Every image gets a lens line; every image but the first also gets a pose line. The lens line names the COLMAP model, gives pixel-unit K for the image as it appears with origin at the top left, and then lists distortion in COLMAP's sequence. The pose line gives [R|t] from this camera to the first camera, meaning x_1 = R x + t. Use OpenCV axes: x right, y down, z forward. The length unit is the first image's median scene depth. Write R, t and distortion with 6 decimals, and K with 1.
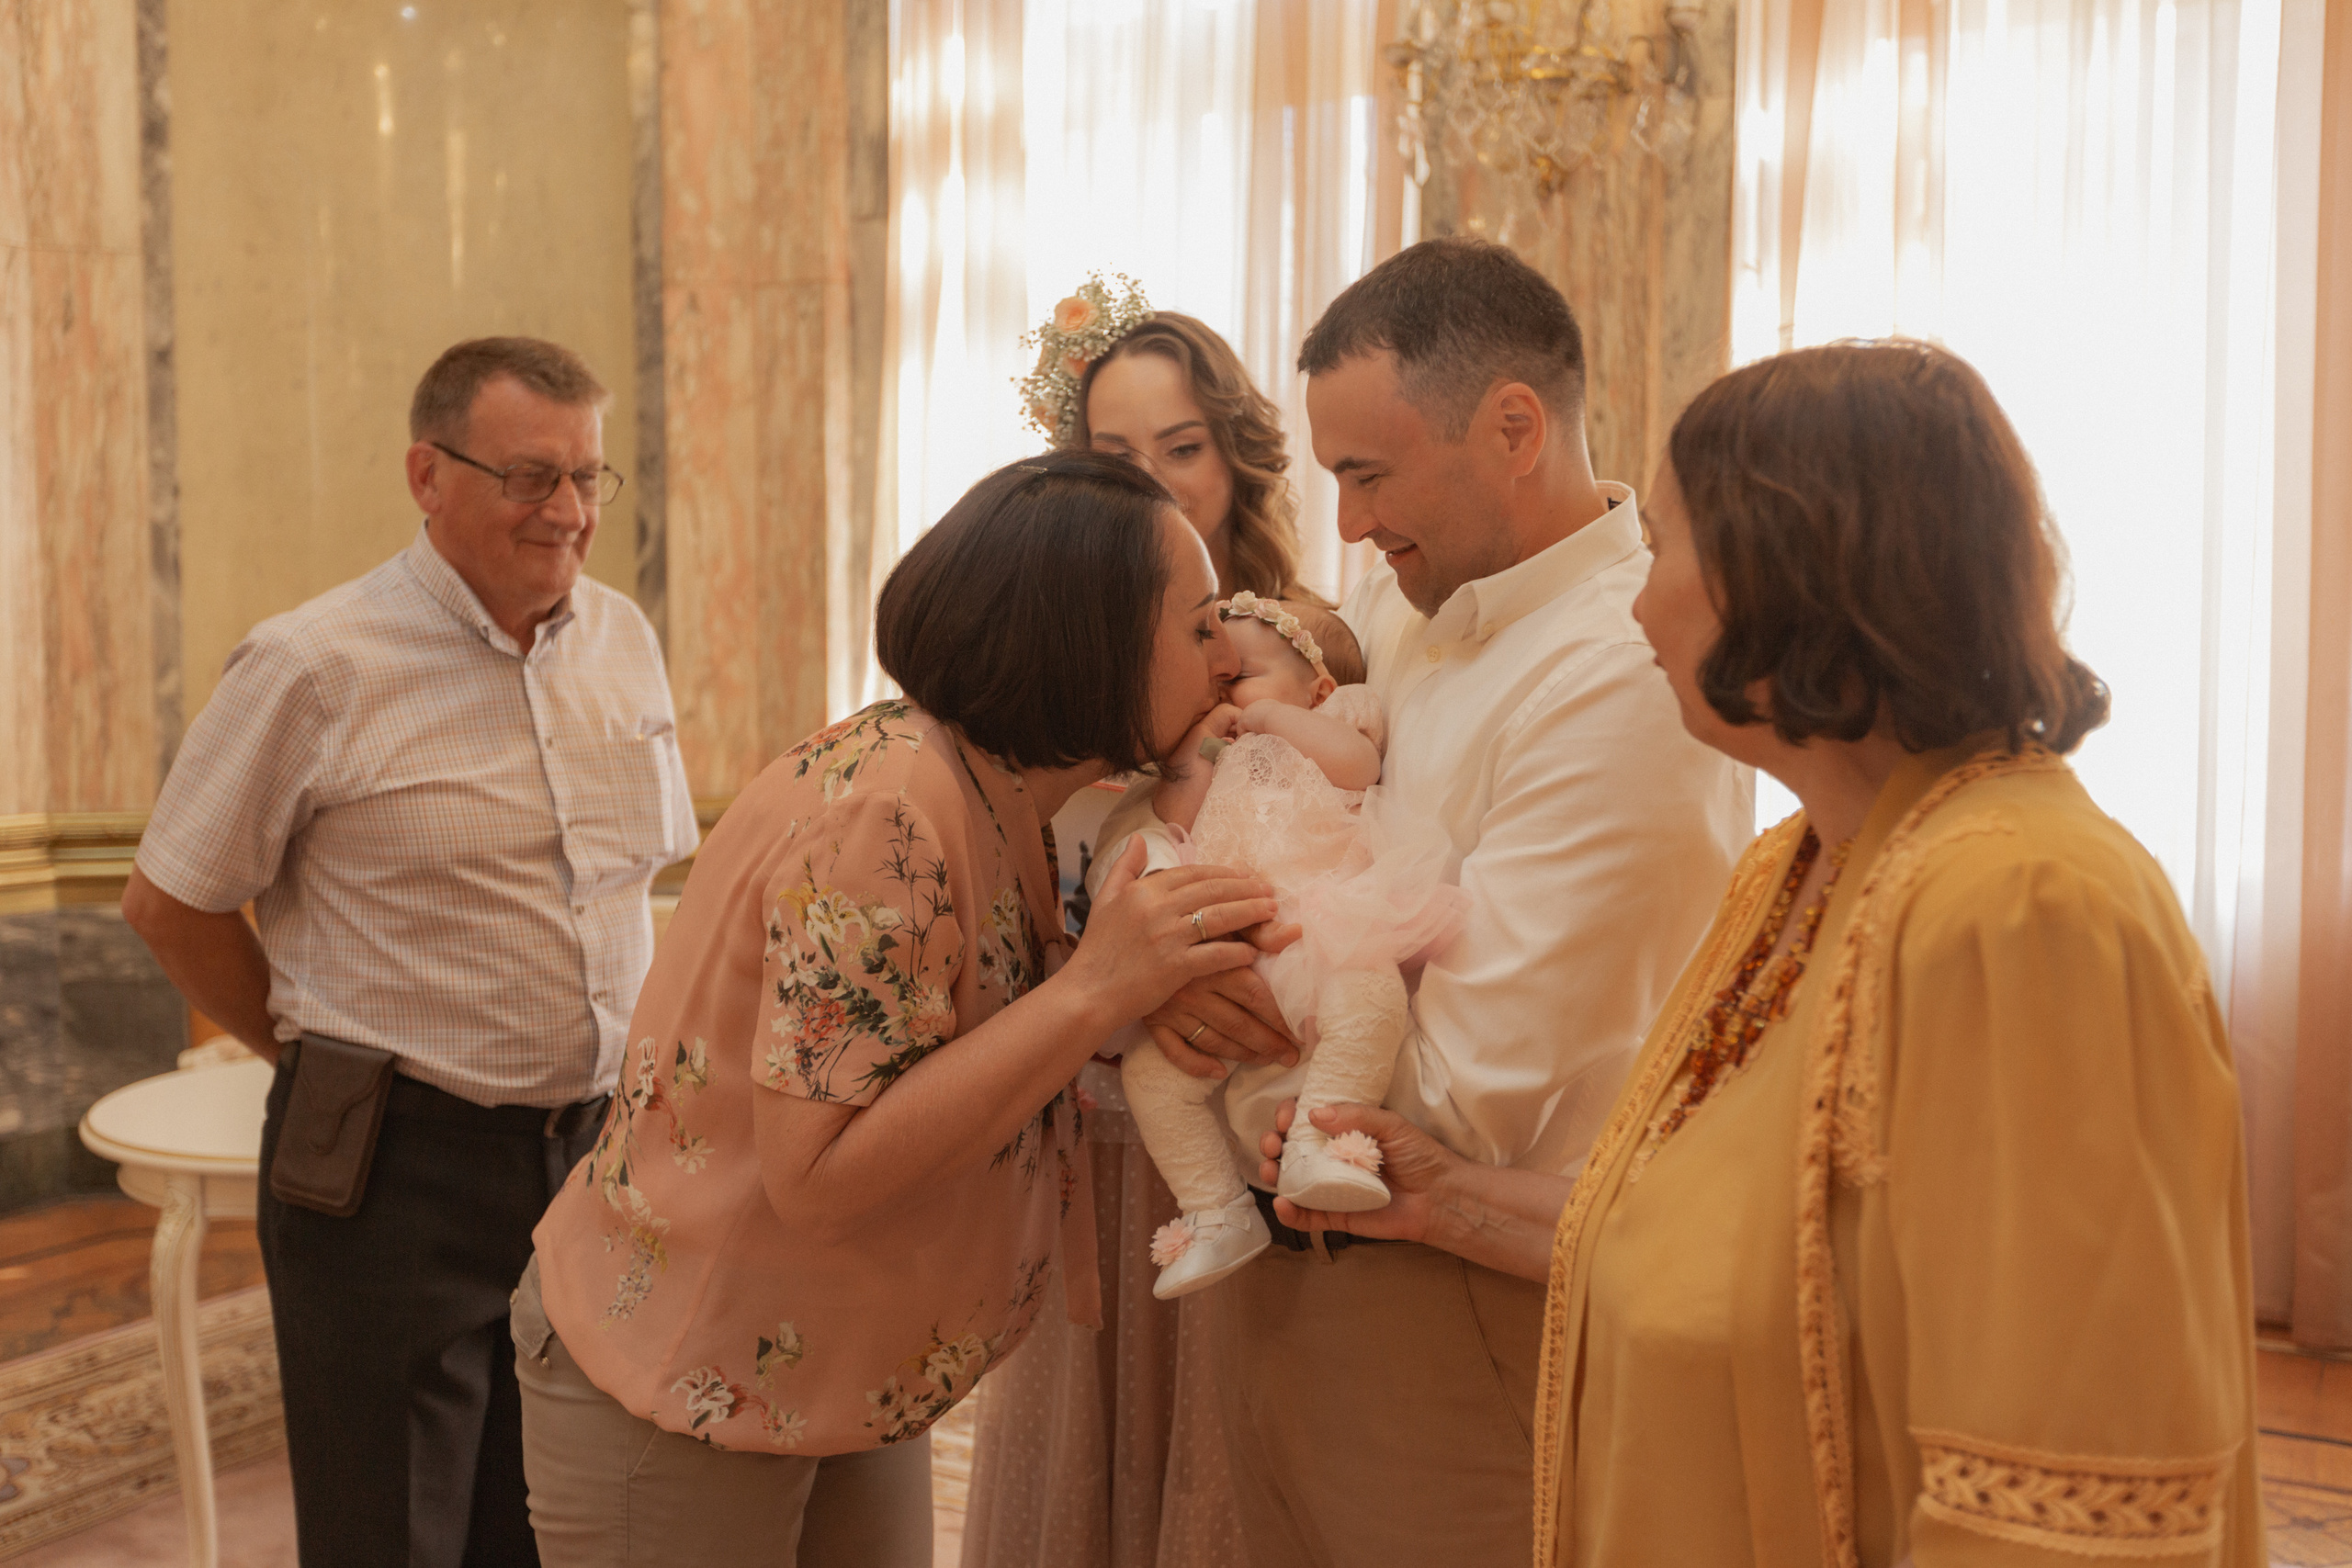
lens RADIAL K [[2271.4, 0, 1145.2], [0, 2271.4, 774.8], [0, 0, 1]] dist [-0.005799, 0.000000]
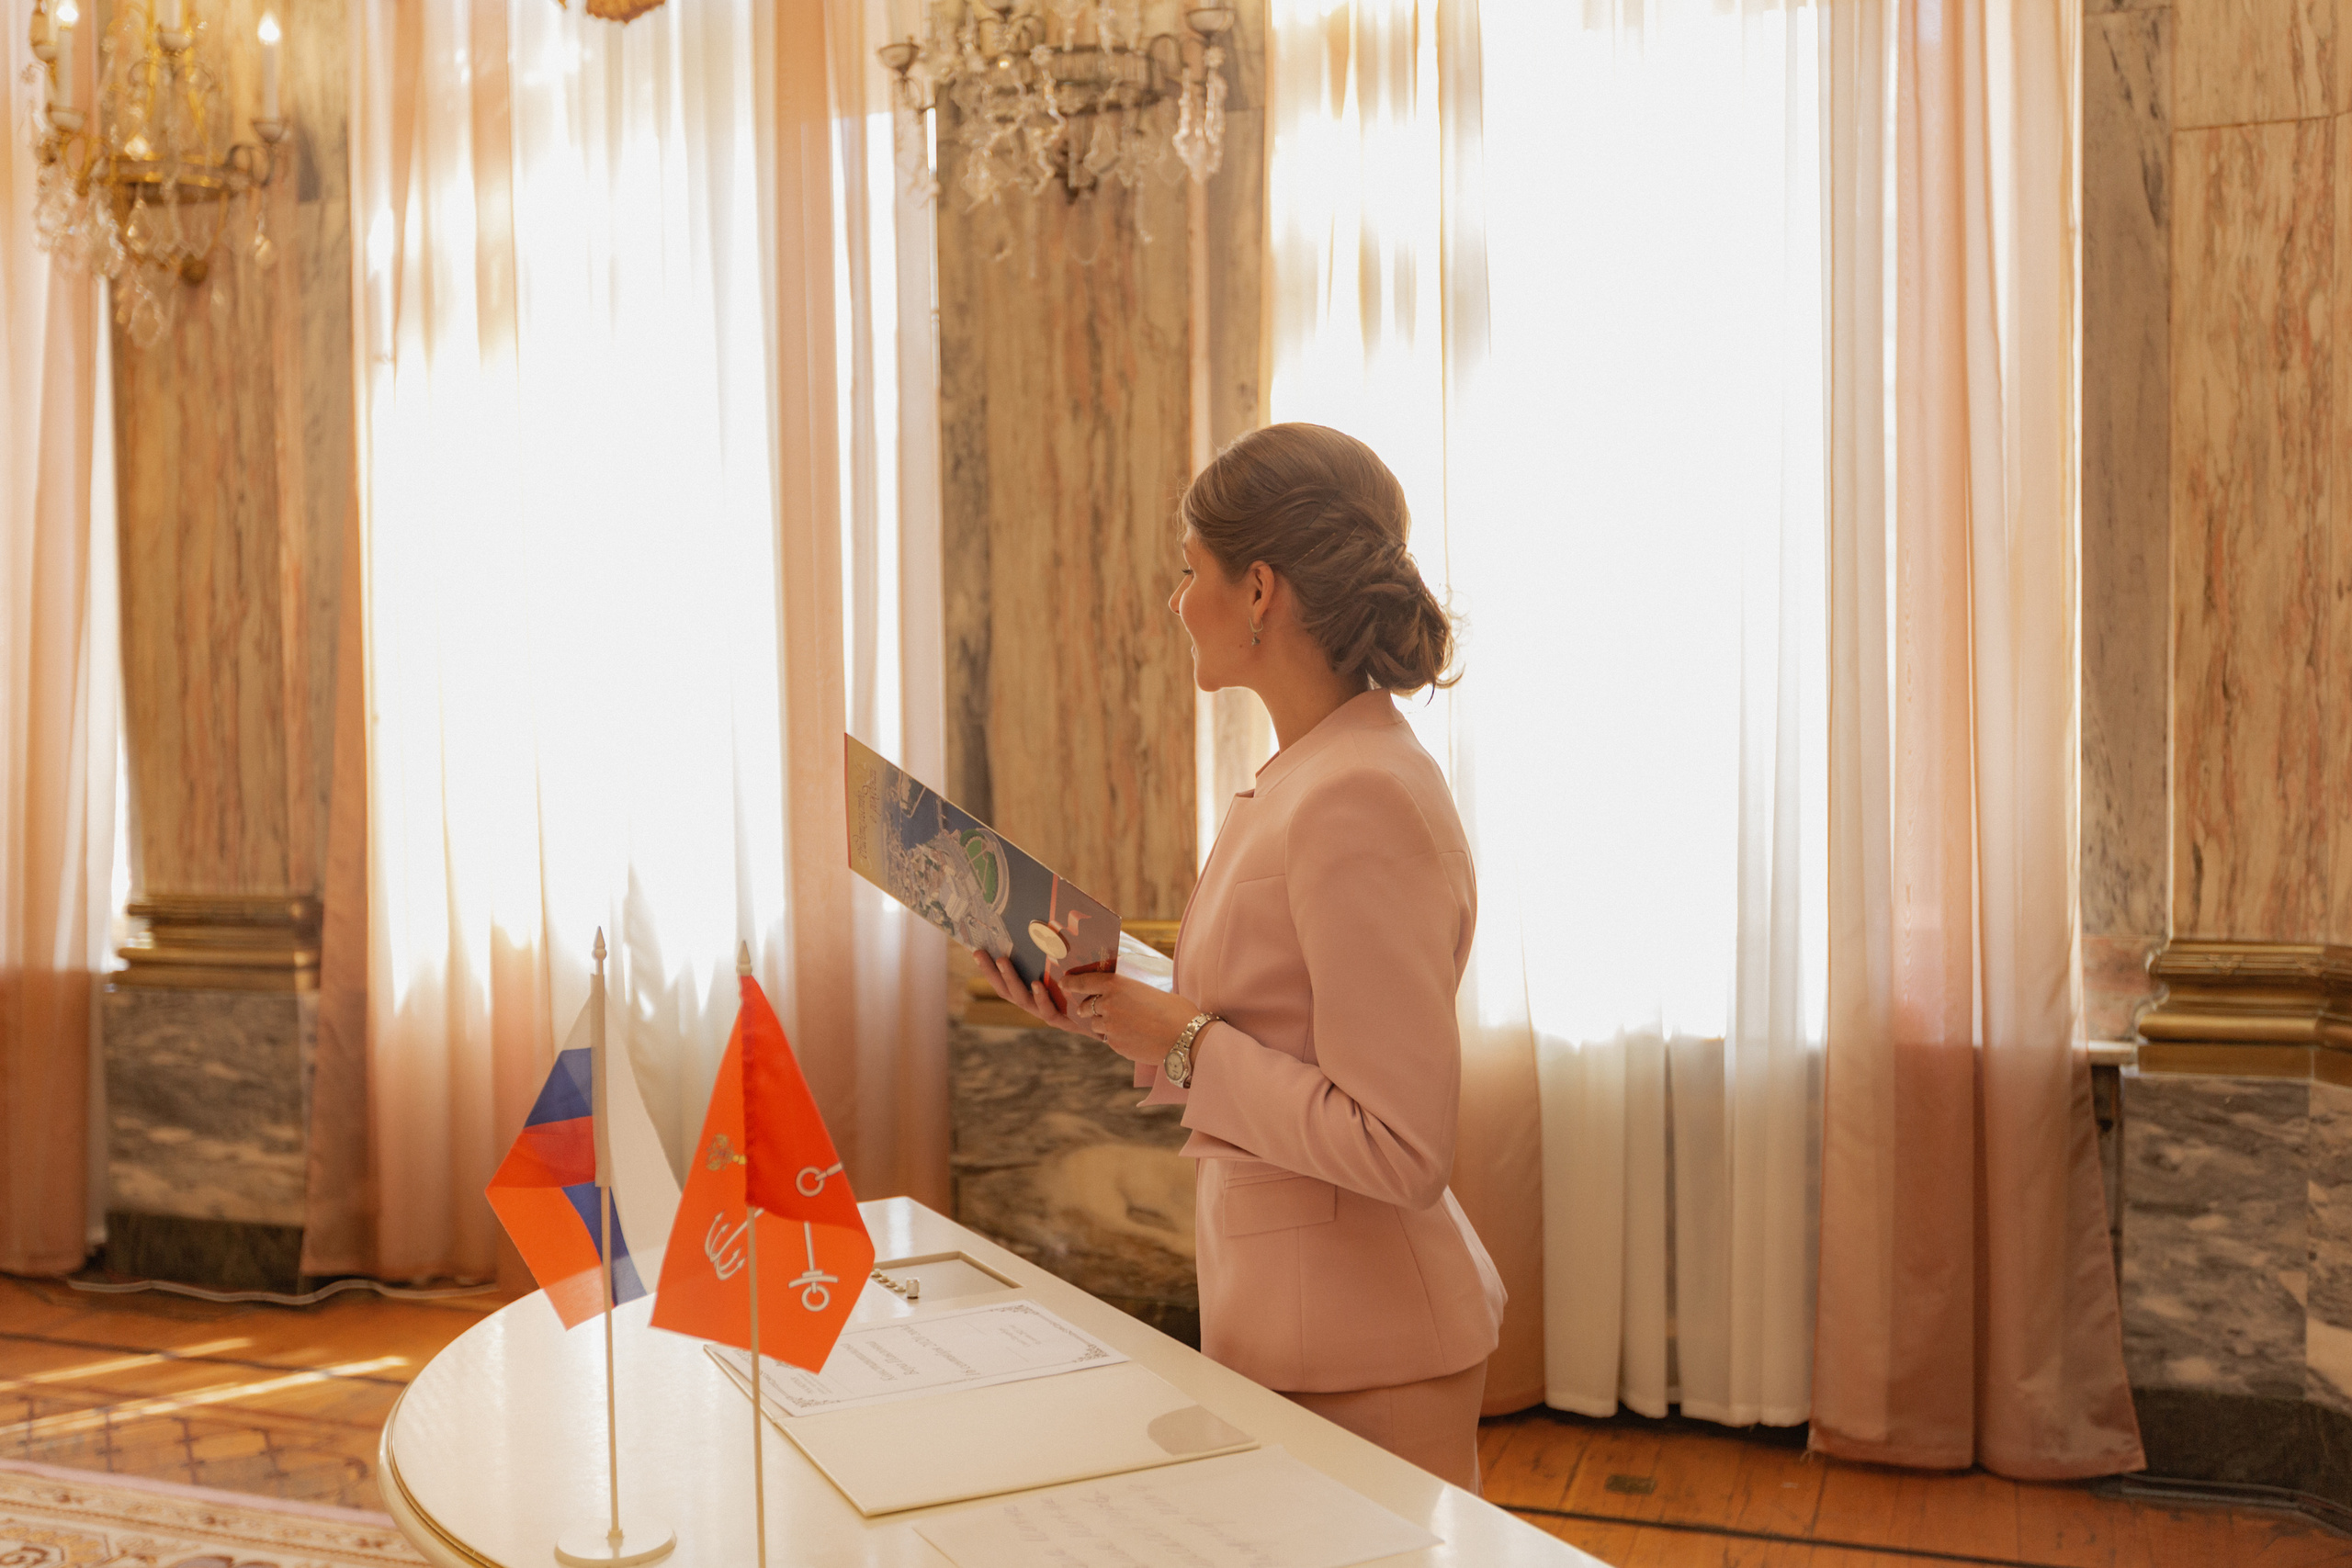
lens RADIAL K [[2271.4, 0, 1156.5], [0, 2271.4, 771.3], [0, 0, 1]] dist [-0.005799, 0.000000]
pose [[0.986442, -0.023991, 0.162346, 0.389809], [0.027550, 0.999426, -0.019704, 0.002375], [-0.161780, 0.023909, 0.986537, -0.098352]]
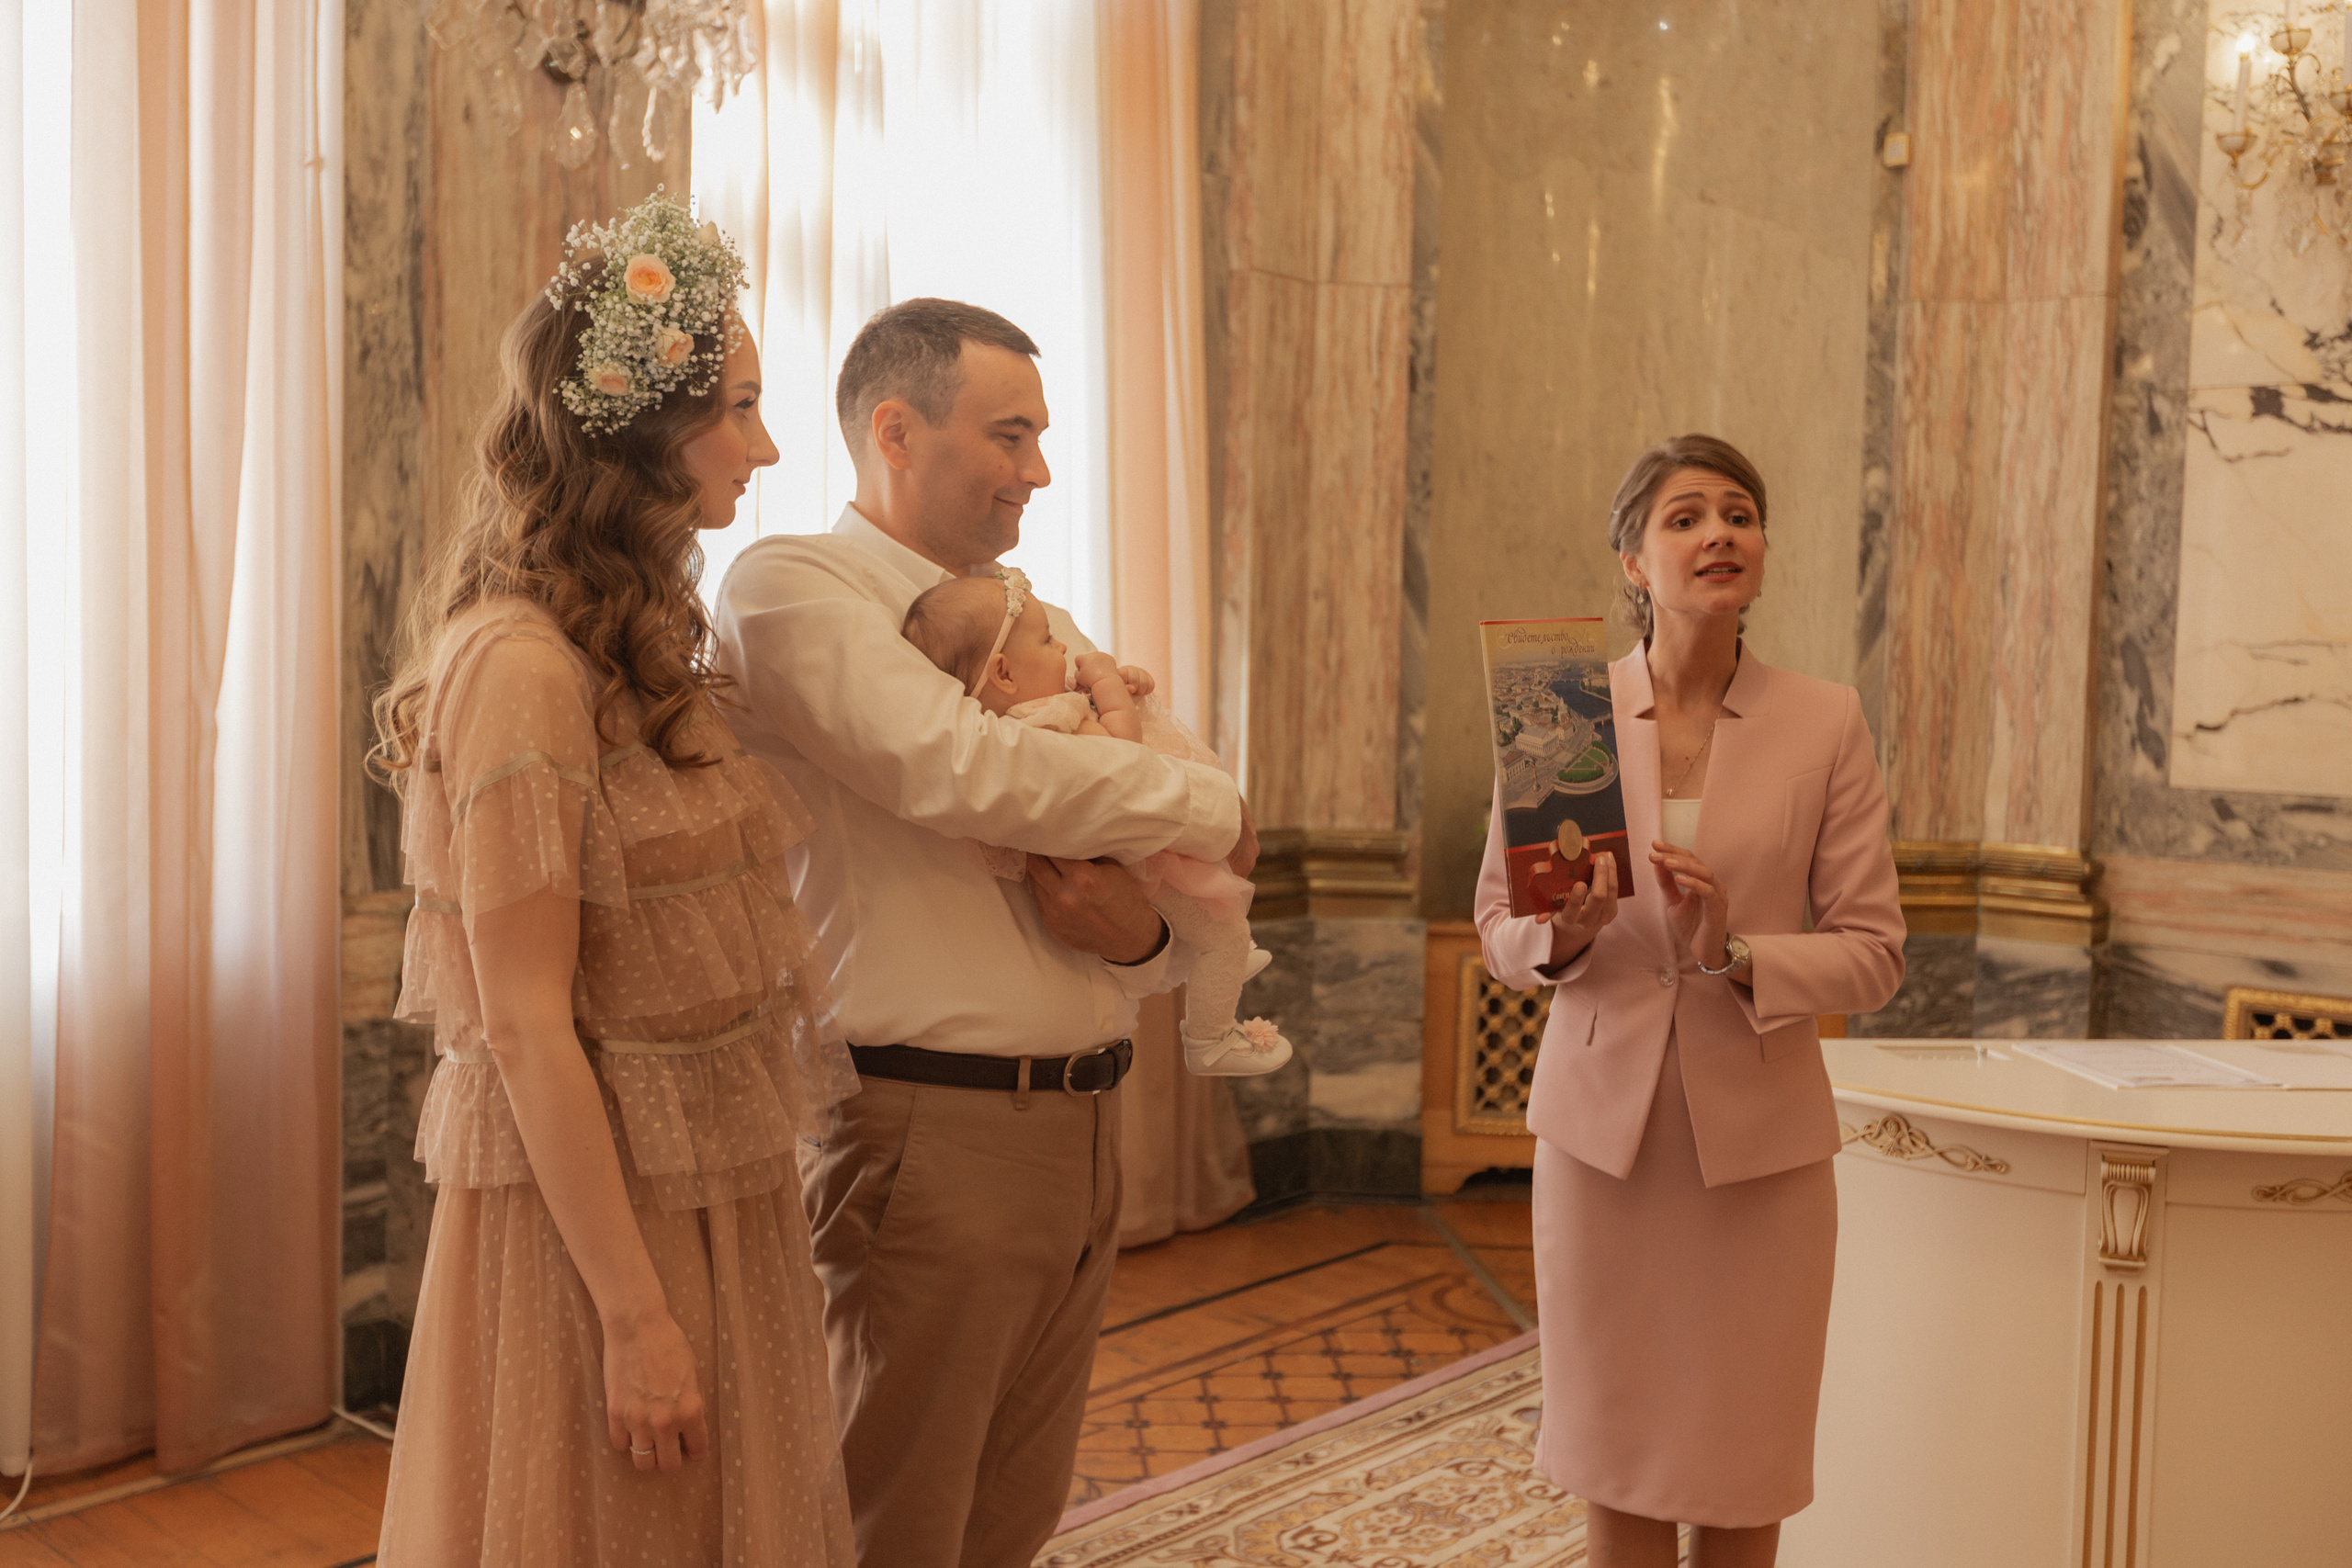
lens RADIAL K [[2271.4, 0, 1157.3], [0, 2271.4, 778.1], [0, 0, 1]] dist [-0.005799, 0.000000]
pose [[0.207266, -0.050736, 0.976968, -0.170681], [0.043597, 0.998141, 0.042586, -0.019001], [-0.977313, 0.033767, 0.209093, 0.359595]]
